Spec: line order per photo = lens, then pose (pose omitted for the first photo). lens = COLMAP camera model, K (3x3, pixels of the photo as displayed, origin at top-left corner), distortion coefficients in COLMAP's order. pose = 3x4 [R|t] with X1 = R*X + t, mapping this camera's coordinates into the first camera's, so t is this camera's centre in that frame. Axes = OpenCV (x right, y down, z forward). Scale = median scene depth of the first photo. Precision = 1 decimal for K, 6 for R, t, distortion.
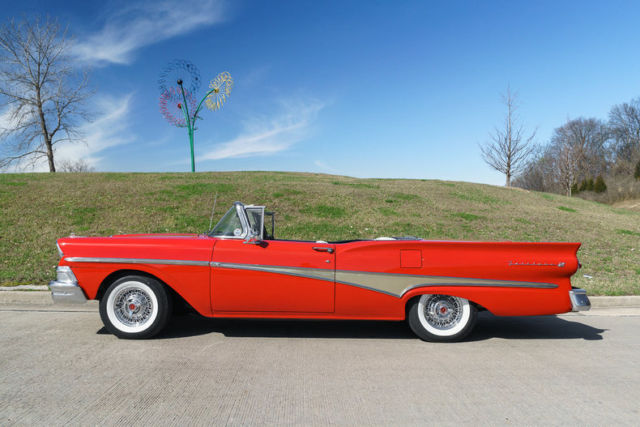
lens RADIAL K [[521.0, 0, 306.5], [0, 521.0, 216.1], [0, 0, 1]] dist [-0.015427, -0.000898]
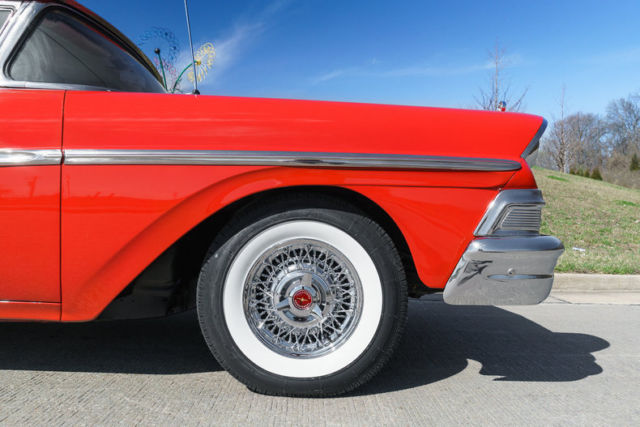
lens RADIAL K [[492.8, 0, 320.0], [0, 492.8, 213.5], [0, 0, 1]] dist [-0.012012, -0.009527]
pose [[0.999776, 0.020628, 0.004745, 0.096150], [-0.020696, 0.999678, 0.014672, 0.033919], [-0.004440, -0.014767, 0.999881, 0.172276]]
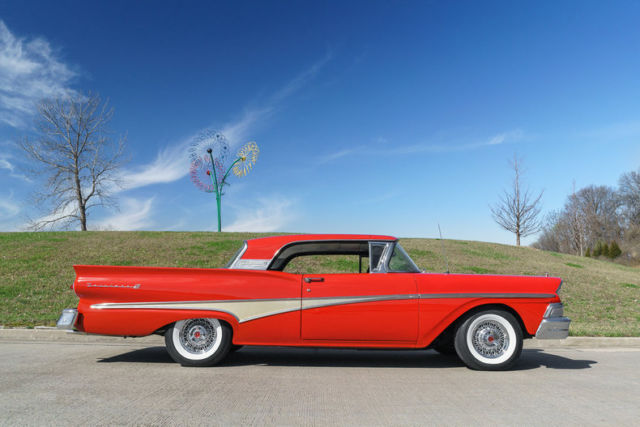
lens RADIAL K [[511.0, 0, 322.7], [0, 511.0, 207.7], [0, 0, 1]] dist [-0.012271, -0.007943]
pose [[0.999948, 0.000511, -0.010152, 0.000602], [-0.001980, 0.989397, -0.145224, 0.018804], [0.009970, 0.145237, 0.989347, -0.039654]]
